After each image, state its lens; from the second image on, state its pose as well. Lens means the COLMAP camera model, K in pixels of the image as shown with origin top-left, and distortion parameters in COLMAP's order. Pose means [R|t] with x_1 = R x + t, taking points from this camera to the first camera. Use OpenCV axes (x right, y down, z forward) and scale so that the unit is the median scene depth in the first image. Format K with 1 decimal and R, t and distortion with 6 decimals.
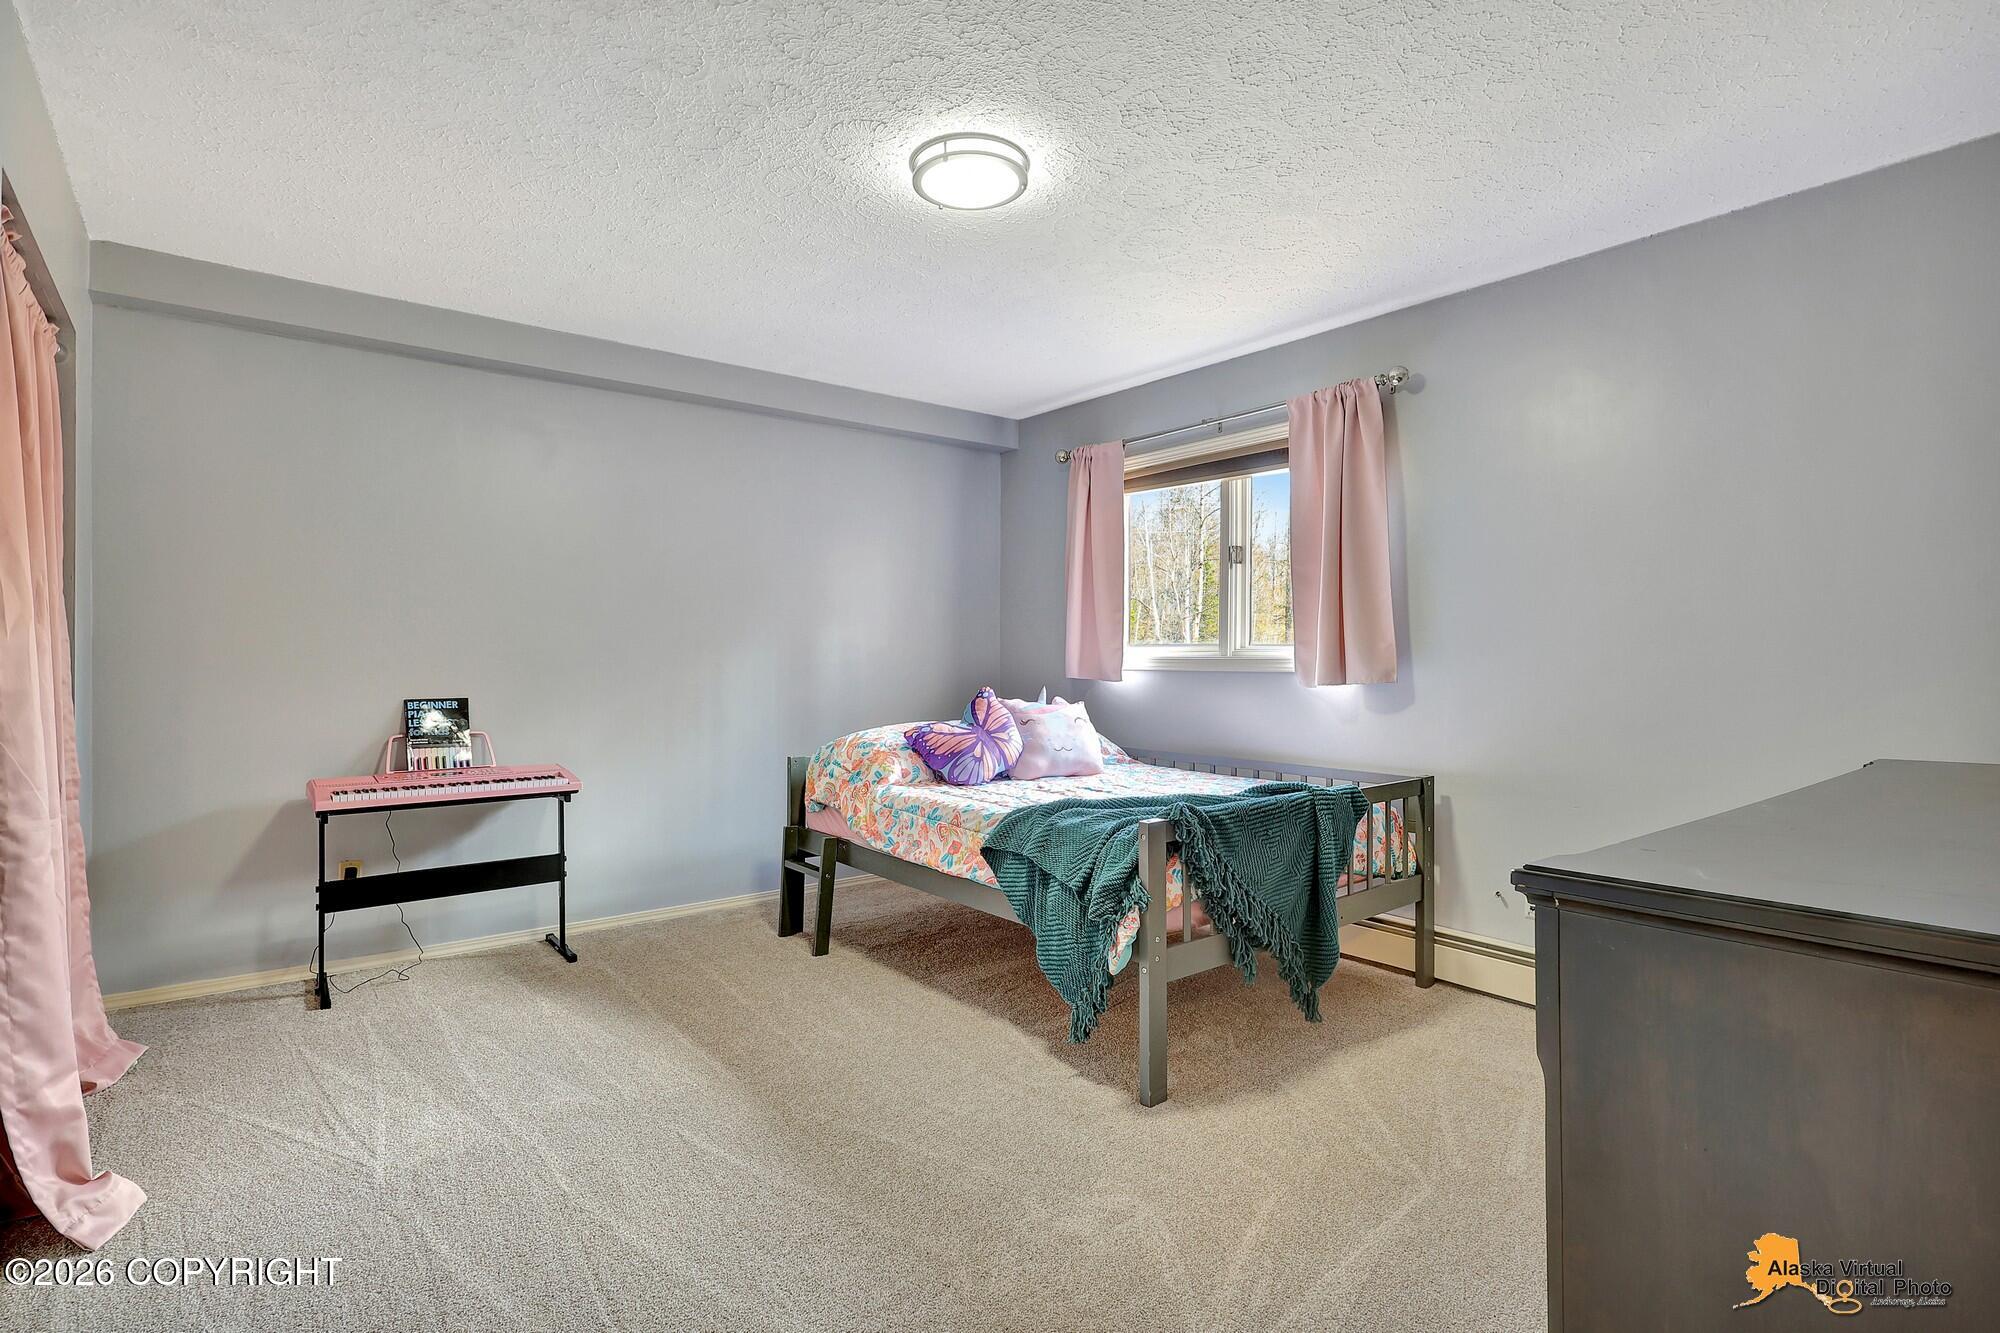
lens RADIAL K [[936.9, 0, 992.9], [0, 936.9, 660.8], [0, 0, 1]] dist [-0.001616, -0.000051]
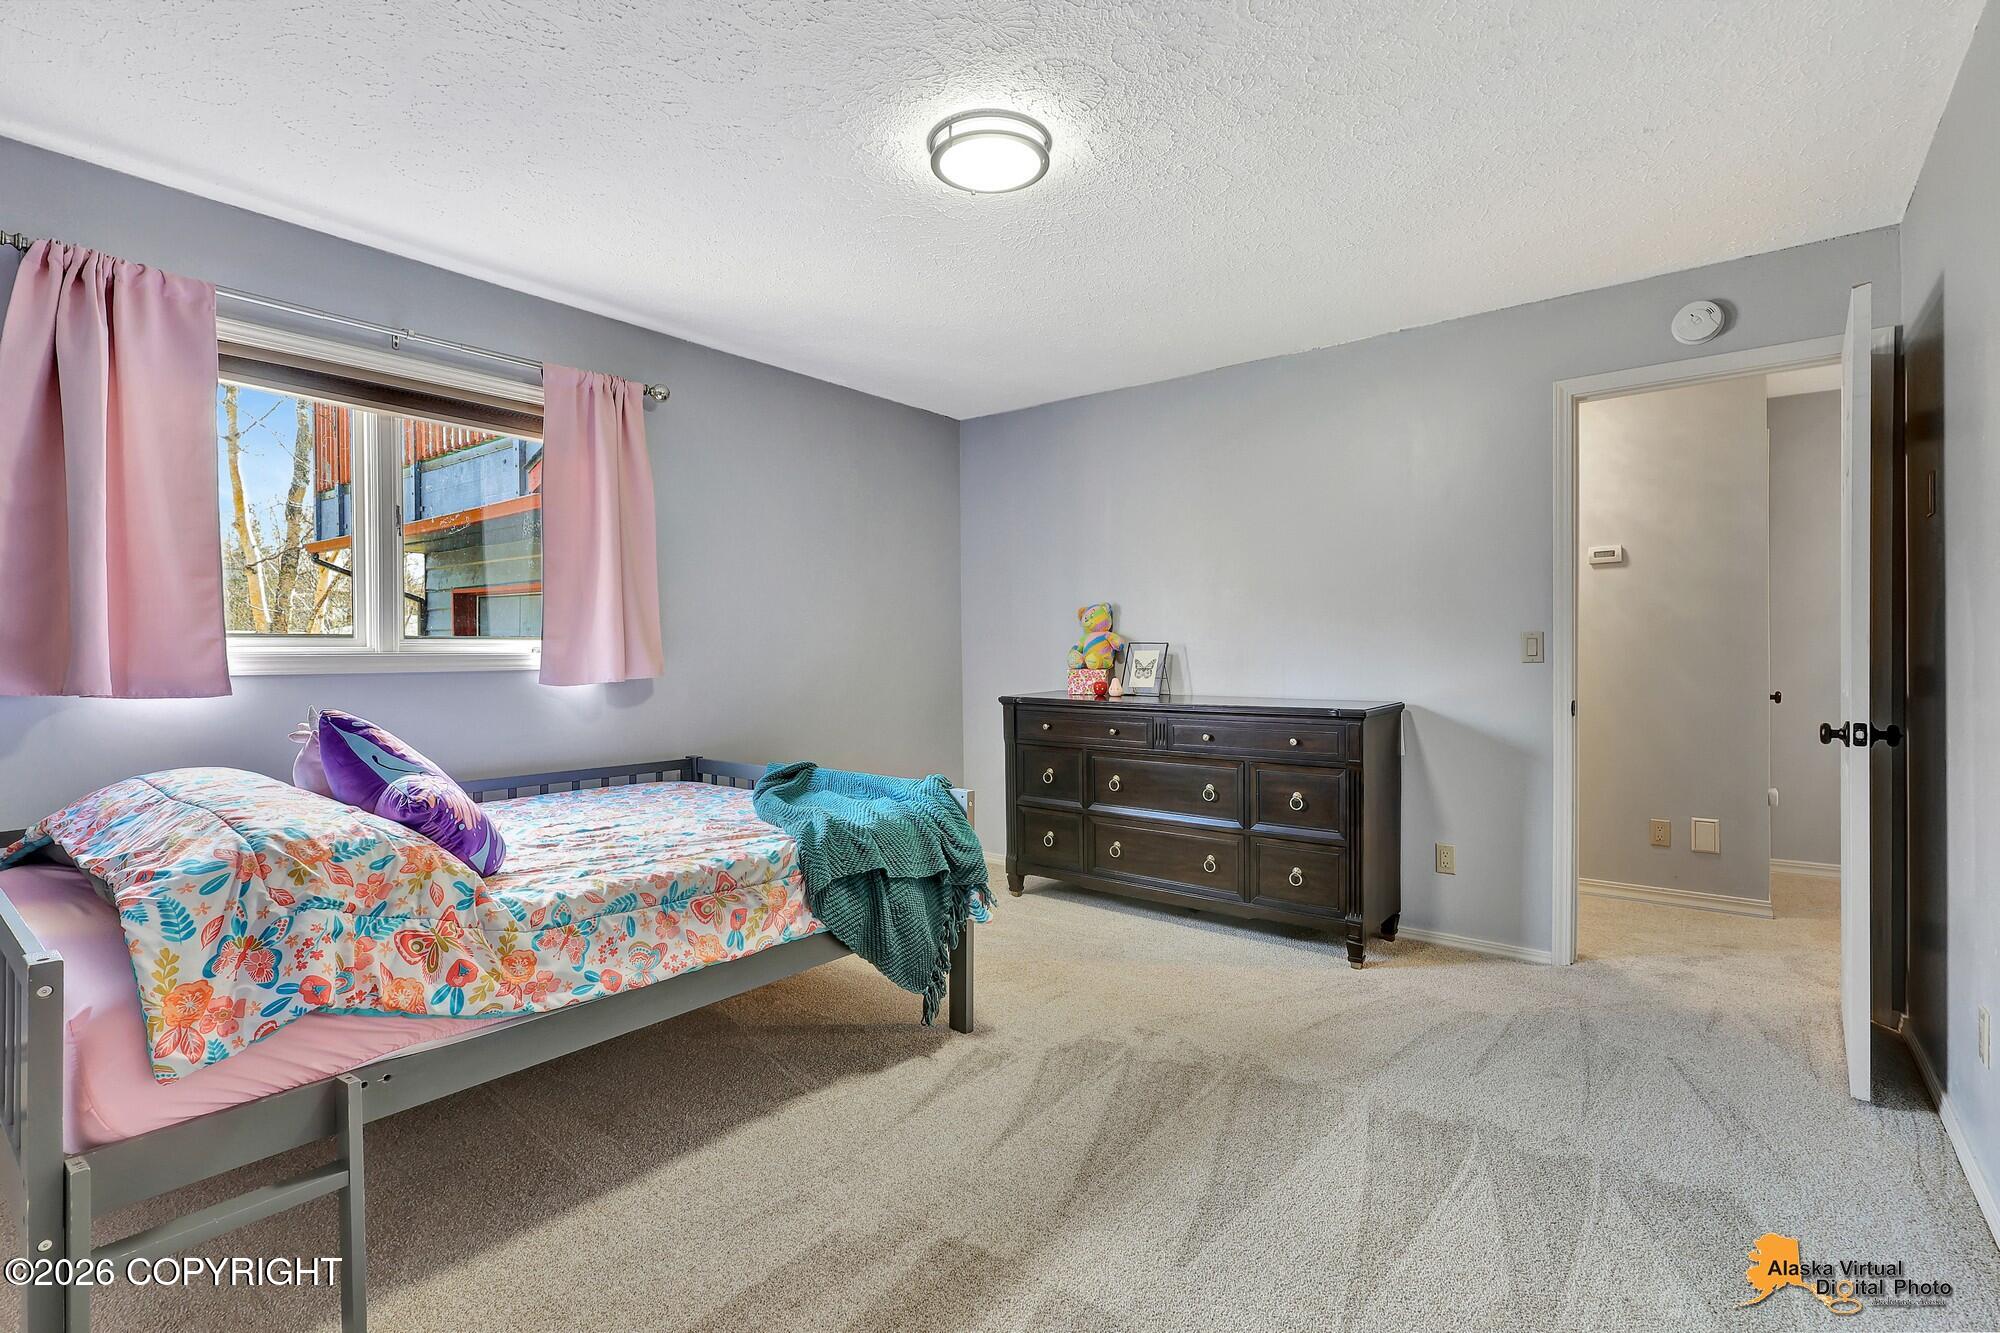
lens RADIAL K [[936.9, 0, 992.9], [0, 936.9, 660.8], [0, 0, 1]] dist [-0.001616, -0.000051]
pose [[-0.222860, -0.003604, 0.974844, -0.767647], [0.008148, 0.999951, 0.005559, -0.001335], [-0.974816, 0.009182, -0.222820, 0.945807]]
